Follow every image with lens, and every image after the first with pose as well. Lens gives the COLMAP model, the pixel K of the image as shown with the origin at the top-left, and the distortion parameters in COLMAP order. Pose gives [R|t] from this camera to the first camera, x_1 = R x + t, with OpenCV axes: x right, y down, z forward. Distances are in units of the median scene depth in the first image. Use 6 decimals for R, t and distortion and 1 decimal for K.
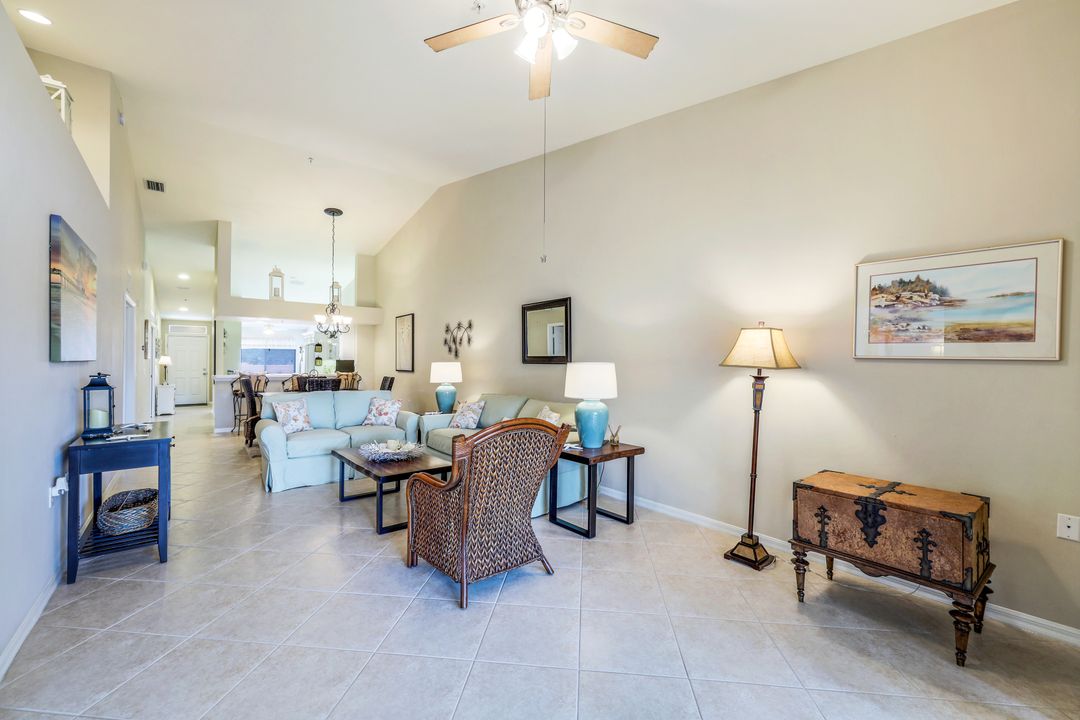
lens RADIAL K [[440.5, 0, 545.7], [0, 440.5, 360.2], [0, 0, 1]] dist [-0.004678, 0.001132]
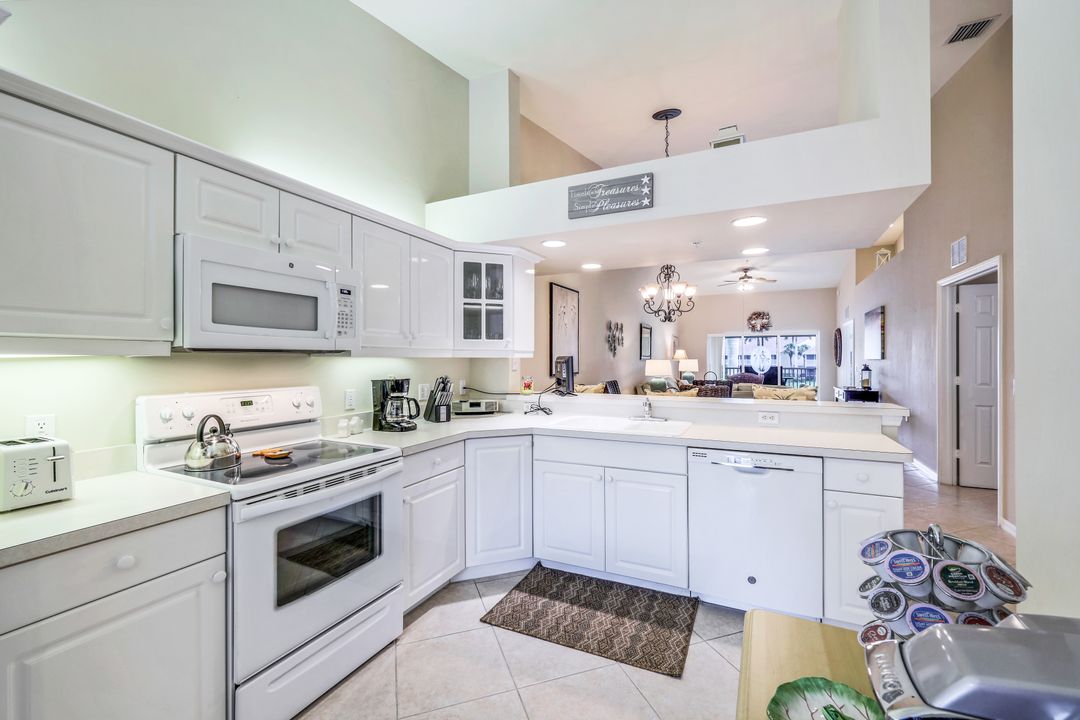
lens RADIAL K [[440.5, 0, 546.6], [0, 440.5, 359.9], [0, 0, 1]] dist [-0.004678, 0.001132]
pose [[-0.420854, -0.009234, 0.907081, -1.066260], [-0.006734, 0.999952, 0.007055, -0.001009], [-0.907103, -0.003139, -0.420896, 1.545634]]
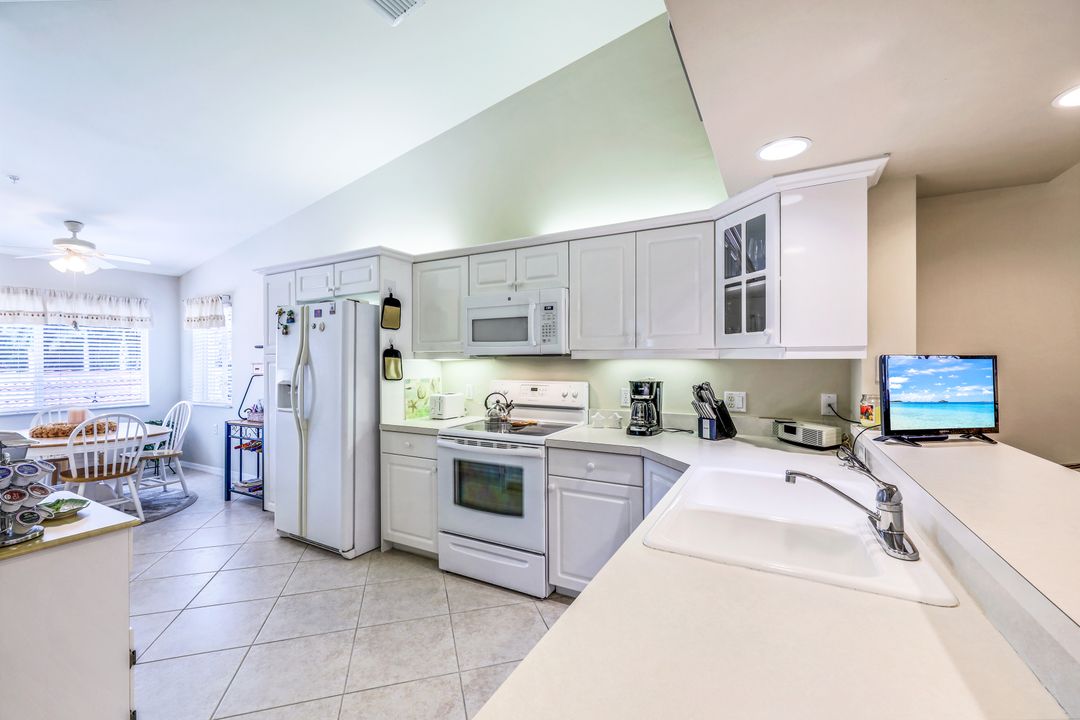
lens RADIAL K [[440.5, 0, 537.5], [0, 440.5, 360.5], [0, 0, 1]] dist [-0.004678, 0.001132]
pose [[0.923356, -0.009774, 0.383821, -0.893297], [0.006380, 0.999929, 0.010113, -0.002717], [-0.383892, -0.006889, 0.923352, 1.198043]]
